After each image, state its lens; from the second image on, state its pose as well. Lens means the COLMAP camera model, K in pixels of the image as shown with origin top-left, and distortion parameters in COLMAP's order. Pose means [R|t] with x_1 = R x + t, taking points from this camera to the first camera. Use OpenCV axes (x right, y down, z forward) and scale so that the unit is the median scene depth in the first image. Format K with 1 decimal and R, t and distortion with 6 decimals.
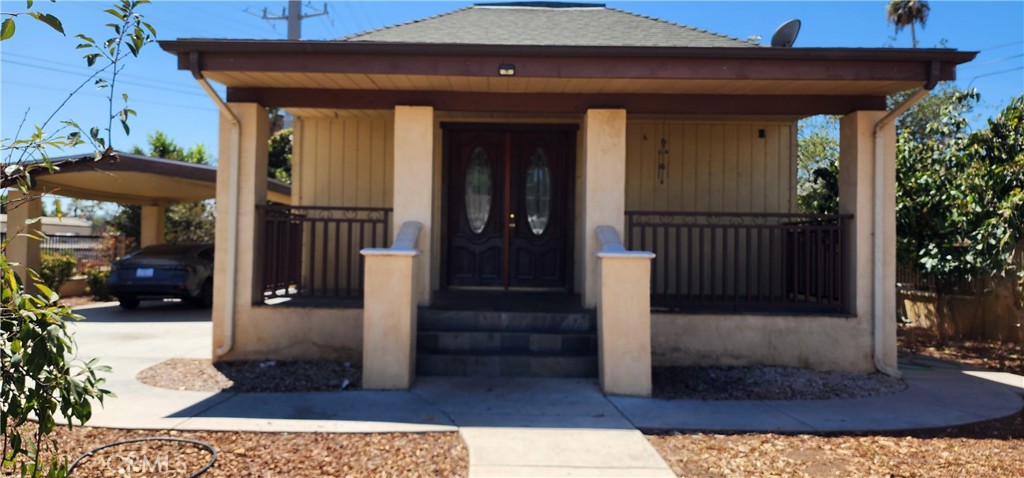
lens RADIAL K [[686.6, 0, 509.4], [0, 686.6, 236.2], [0, 0, 1]] dist [0.109009, -0.118660]
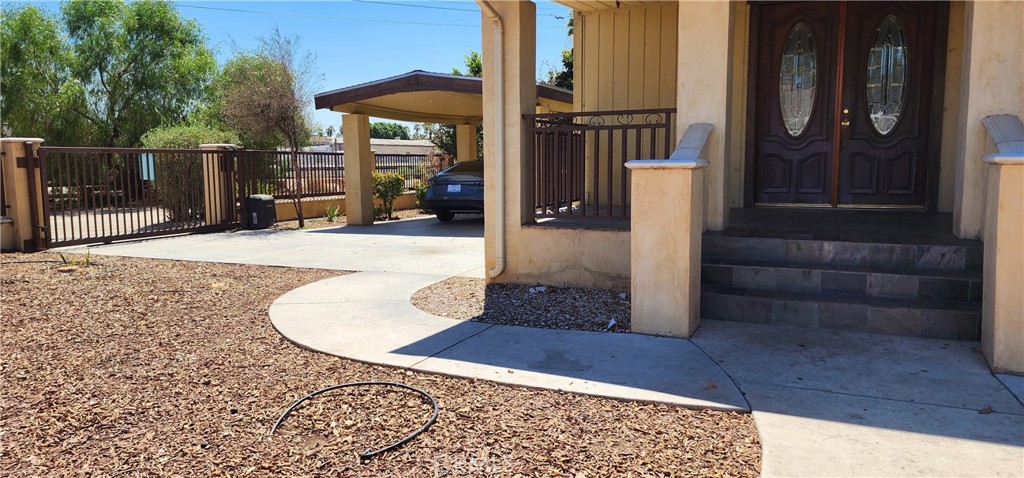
lens RADIAL K [[686.6, 0, 509.4], [0, 686.6, 236.2], [0, 0, 1]] dist [0.109009, -0.118660]
pose [[0.903017, 0.022534, -0.429013, 0.005019], [0.032310, 0.992233, 0.120125, 0.004150], [0.428387, -0.122337, 0.895275, 0.183020]]
